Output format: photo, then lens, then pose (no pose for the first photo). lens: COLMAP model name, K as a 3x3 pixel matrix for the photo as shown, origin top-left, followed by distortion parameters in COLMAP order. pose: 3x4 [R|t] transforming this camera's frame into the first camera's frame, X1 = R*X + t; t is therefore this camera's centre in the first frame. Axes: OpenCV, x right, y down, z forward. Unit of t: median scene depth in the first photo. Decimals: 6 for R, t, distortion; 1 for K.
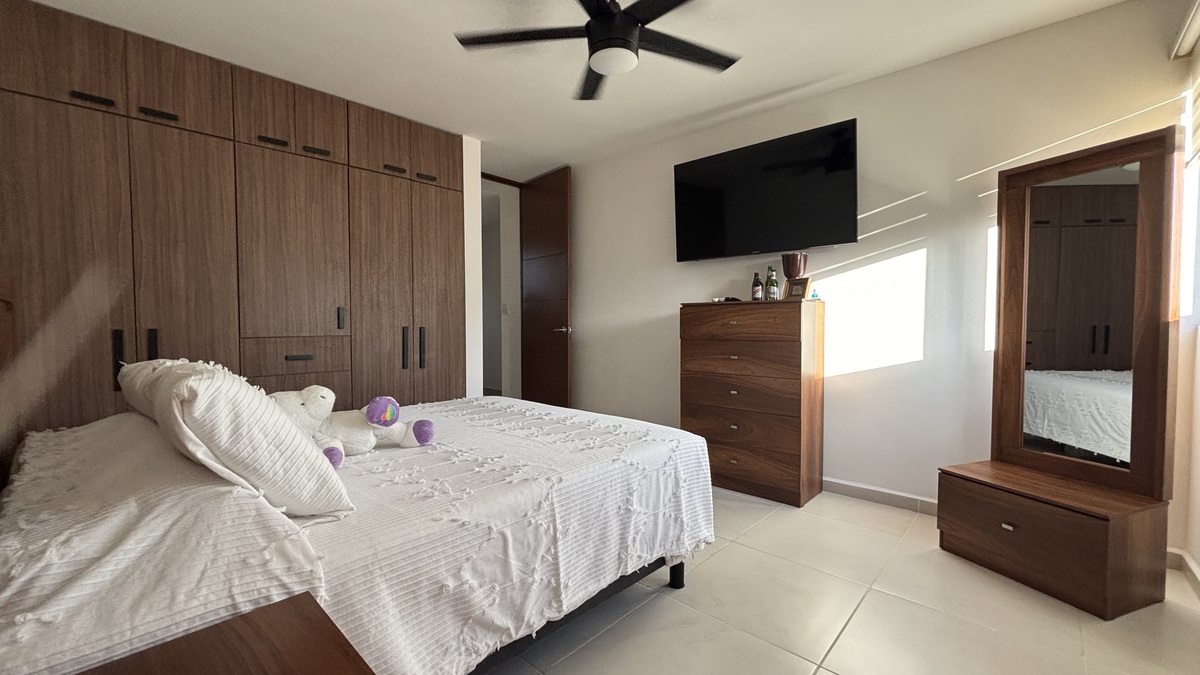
lens RADIAL K [[480.8, 0, 595.2], [0, 480.8, 338.8], [0, 0, 1]] dist [0.000451, 0.000908]
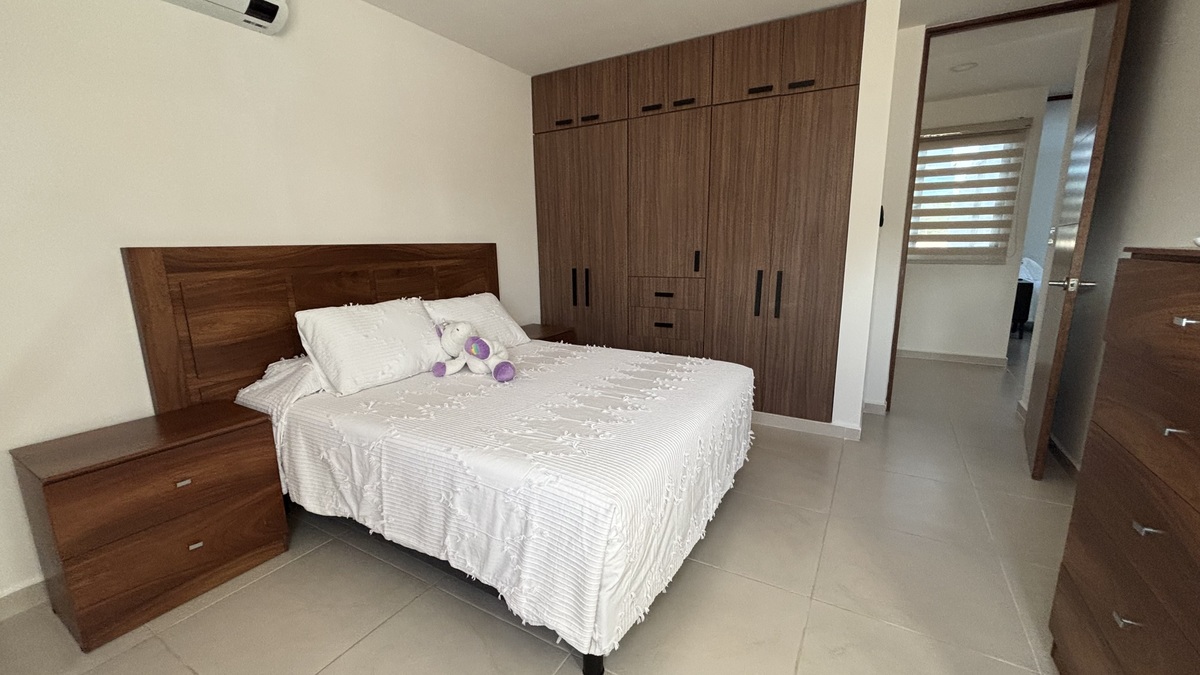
lens RADIAL K [[480.8, 0, 597.5], [0, 480.8, 341.5], [0, 0, 1]] dist [0.000451, 0.000908]
pose [[0.239867, 0.190425, -0.951946, 0.472255], [-0.018791, 0.981301, 0.191562, -0.068199], [0.970624, -0.028062, 0.238960, 0.522411]]
